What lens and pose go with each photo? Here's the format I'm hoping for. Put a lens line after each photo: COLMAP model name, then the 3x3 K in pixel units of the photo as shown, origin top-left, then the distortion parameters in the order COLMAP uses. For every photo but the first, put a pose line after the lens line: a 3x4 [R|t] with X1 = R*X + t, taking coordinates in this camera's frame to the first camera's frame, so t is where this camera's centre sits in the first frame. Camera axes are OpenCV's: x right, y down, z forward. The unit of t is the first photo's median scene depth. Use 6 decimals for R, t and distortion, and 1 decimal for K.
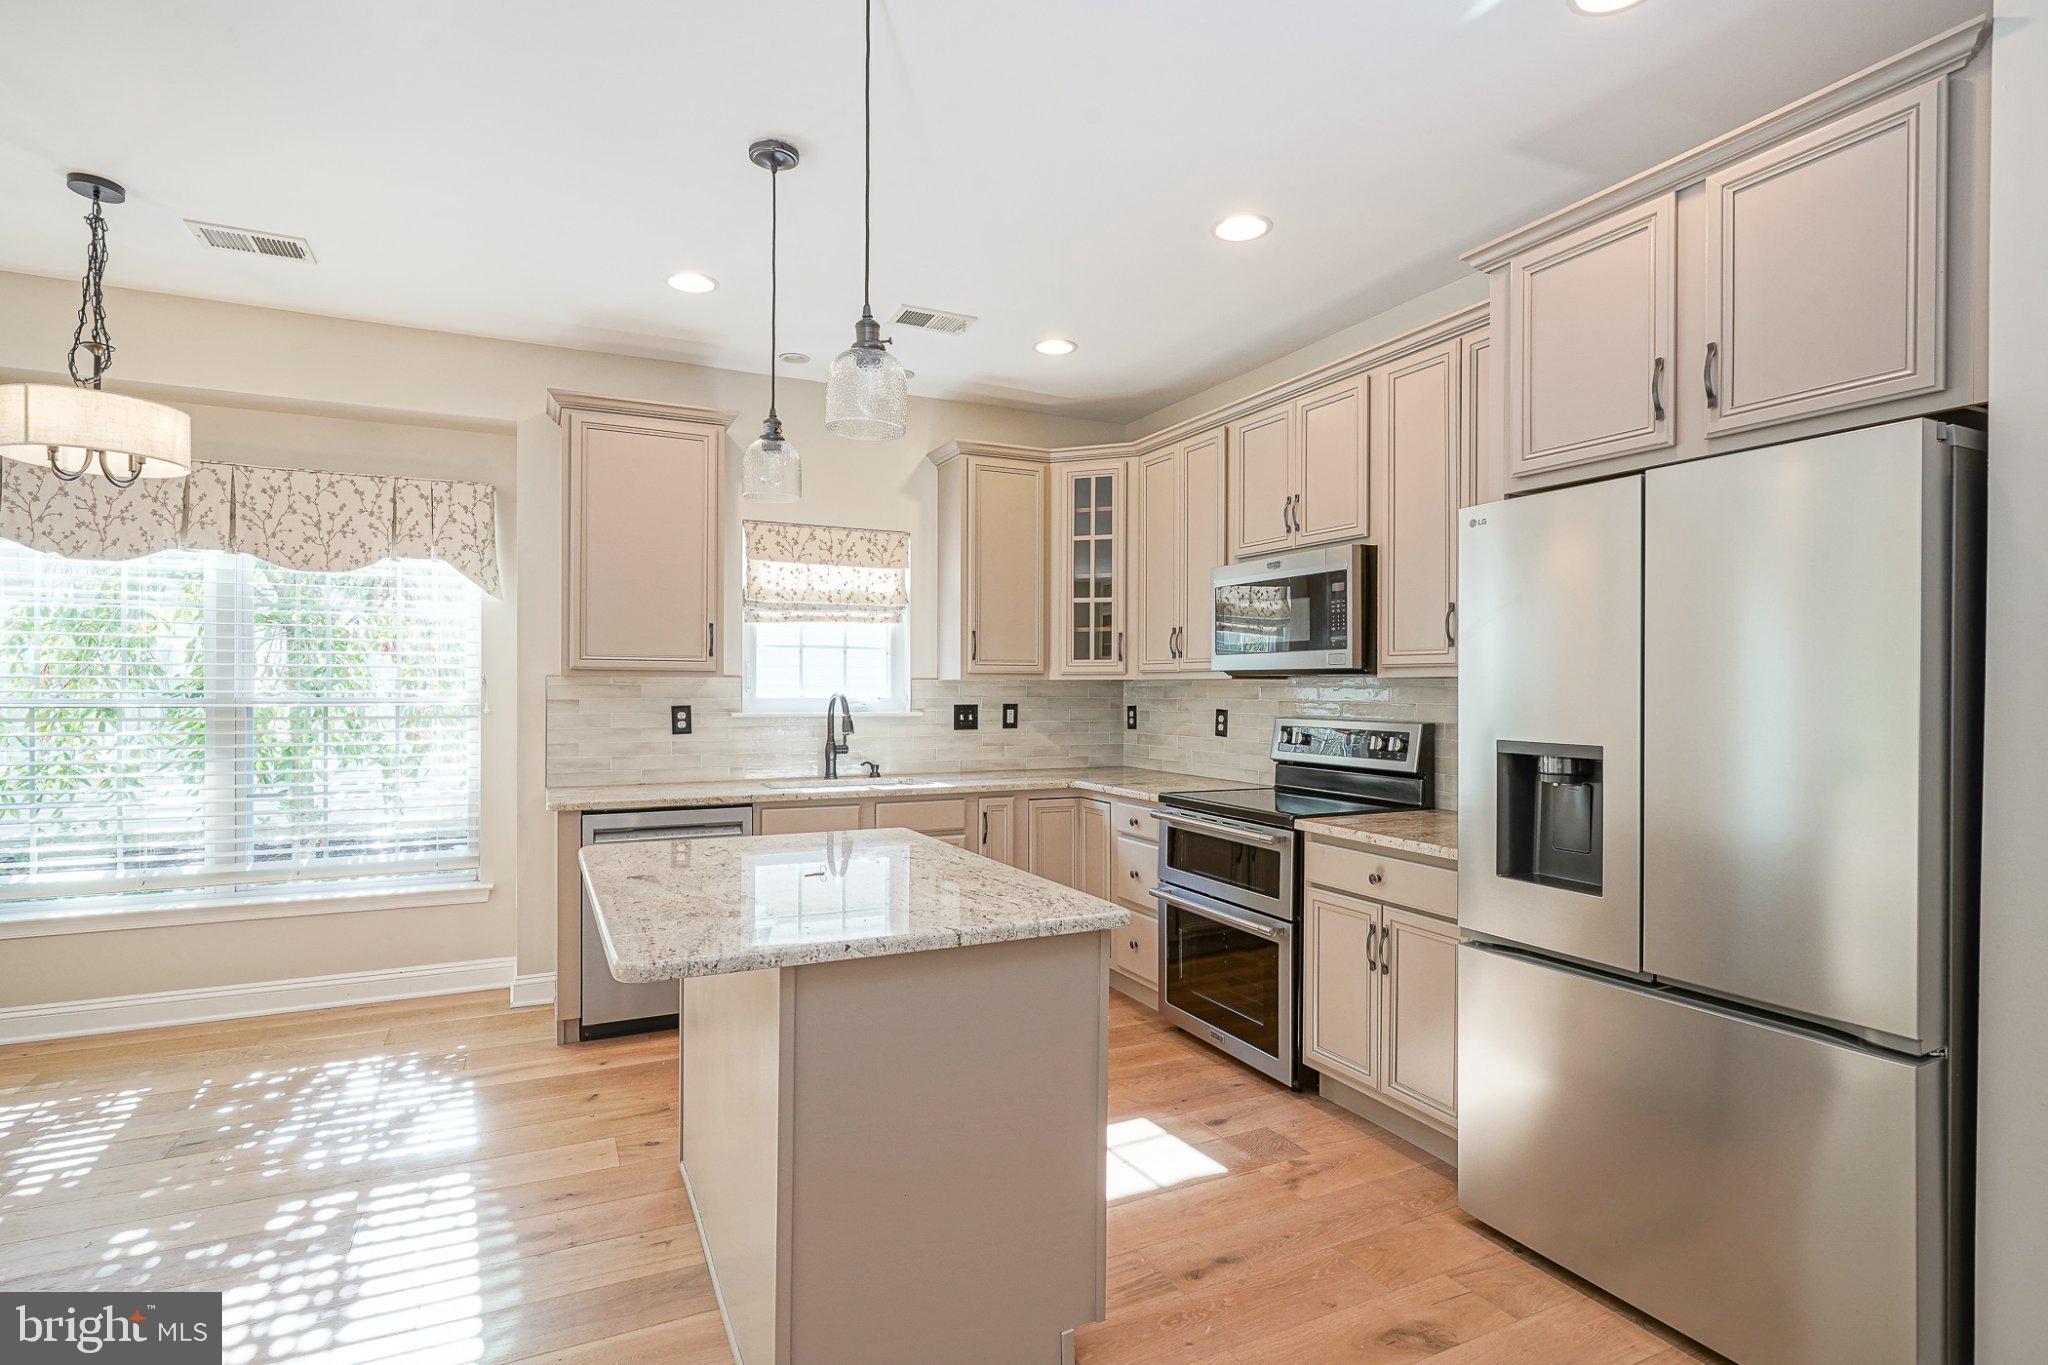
lens RADIAL K [[1007.1, 0, 1009.9], [0, 1007.1, 677.1], [0, 0, 1]] dist [-0.009556, 0.006751]
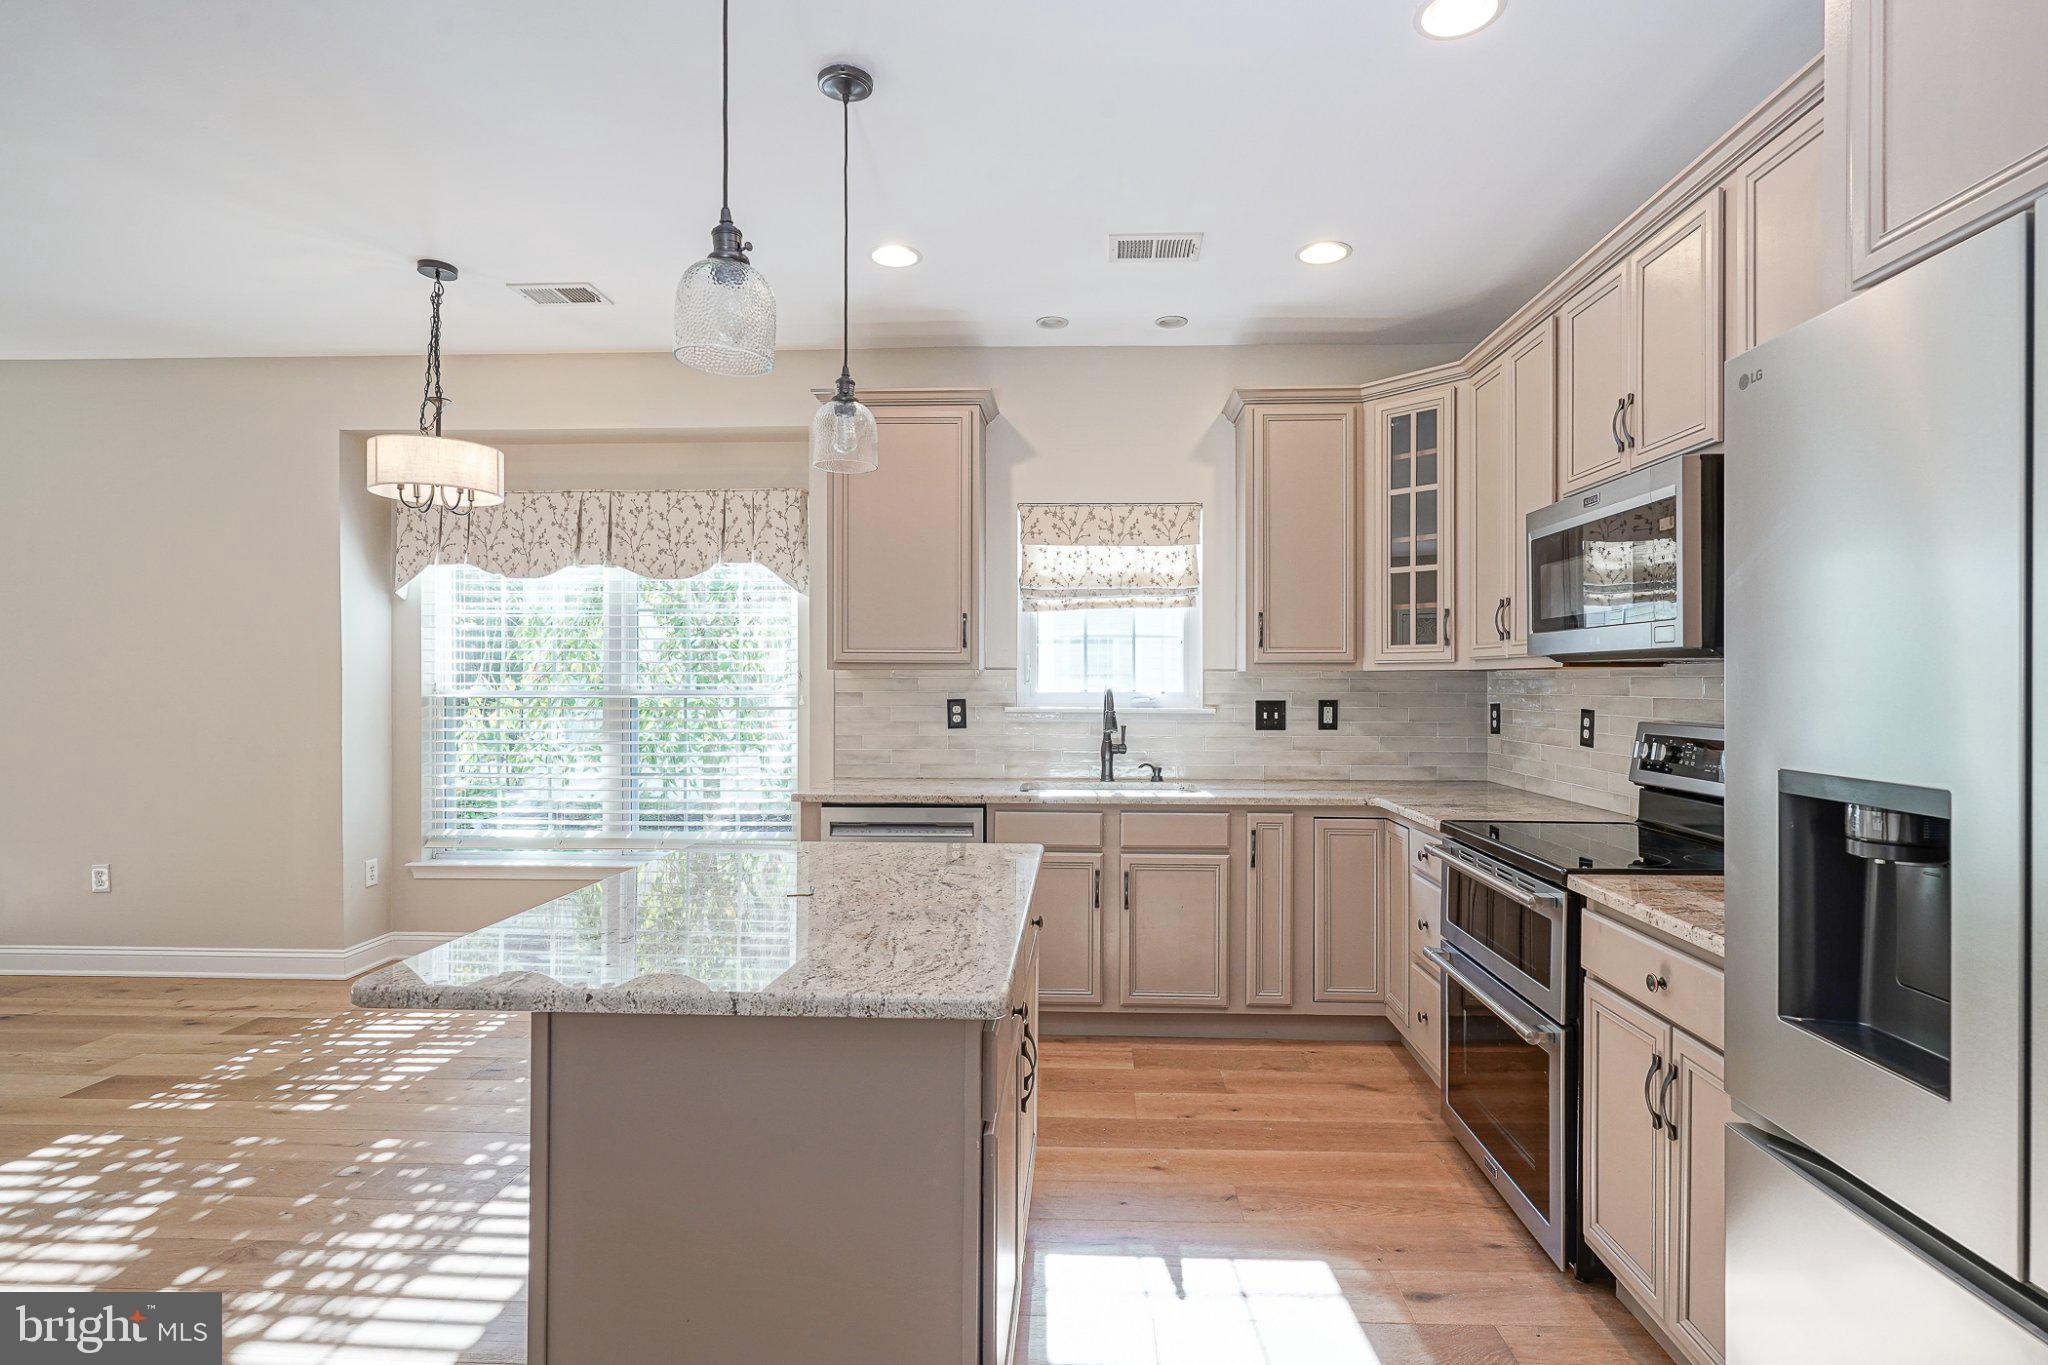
lens RADIAL K [[1007.1, 0, 1063.6], [0, 1007.1, 673.2], [0, 0, 1]] dist [-0.009556, 0.006751]
pose [[0.885327, -0.005604, -0.464934, 0.251160], [0.005898, 0.999982, -0.000823, 0.005291], [0.464931, -0.002013, 0.885345, 0.212629]]
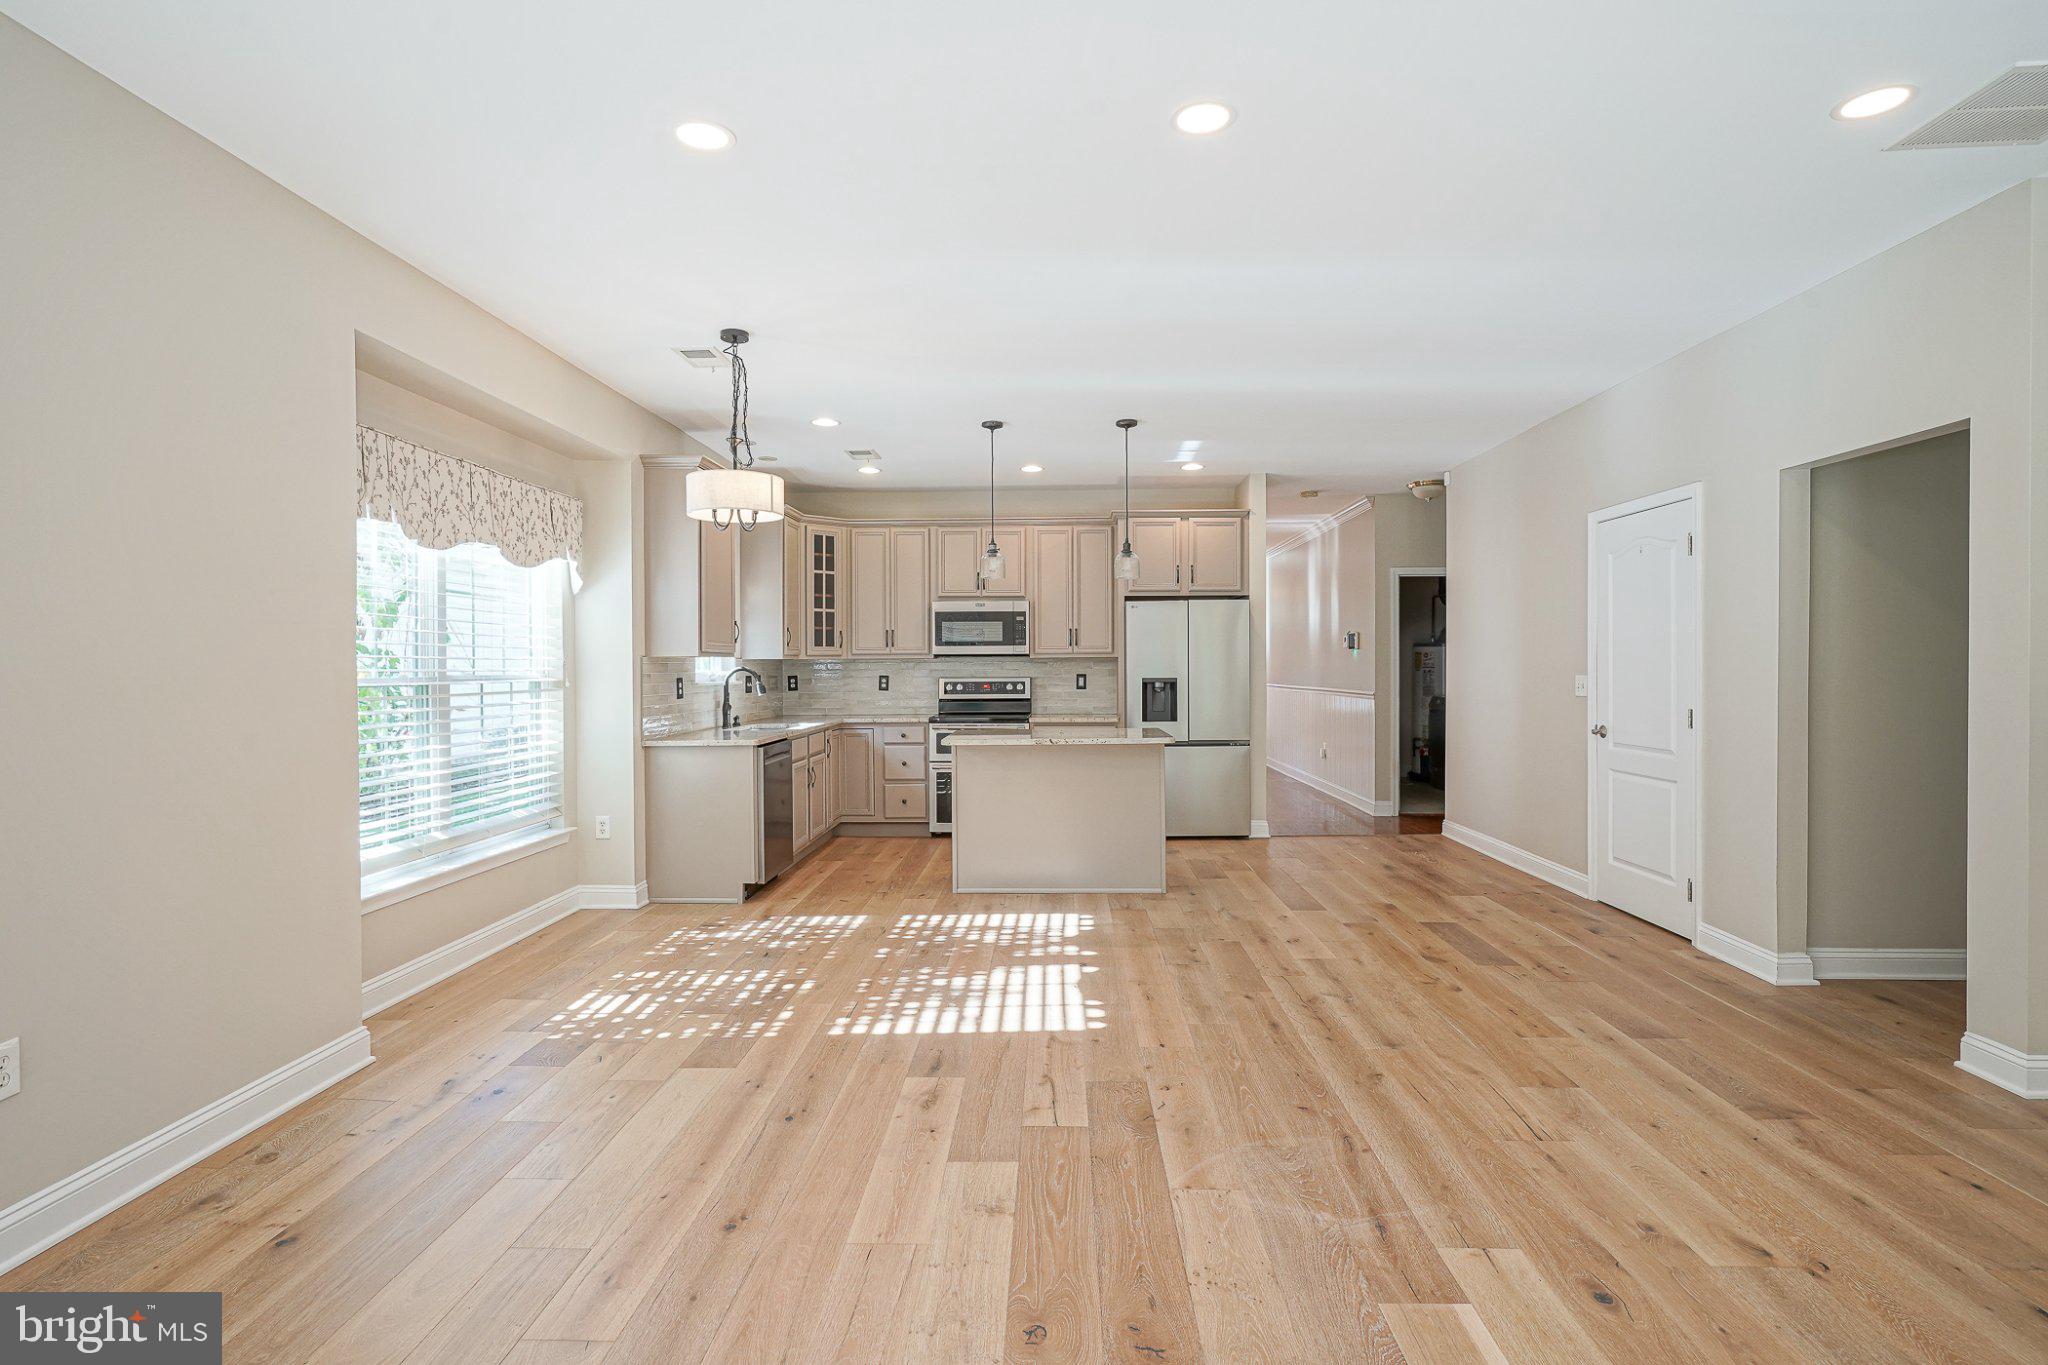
lens RADIAL K [[1007.1, 0, 1029.3], [0, 1007.1, 668.8], [0, 0, 1]] dist [-0.009556, 0.006751]
pose [[0.450843, -0.010085, 0.892547, -1.537132], [-0.000463, 0.999933, 0.011532, -0.000433], [-0.892603, -0.005612, 0.450808, -0.052912]]
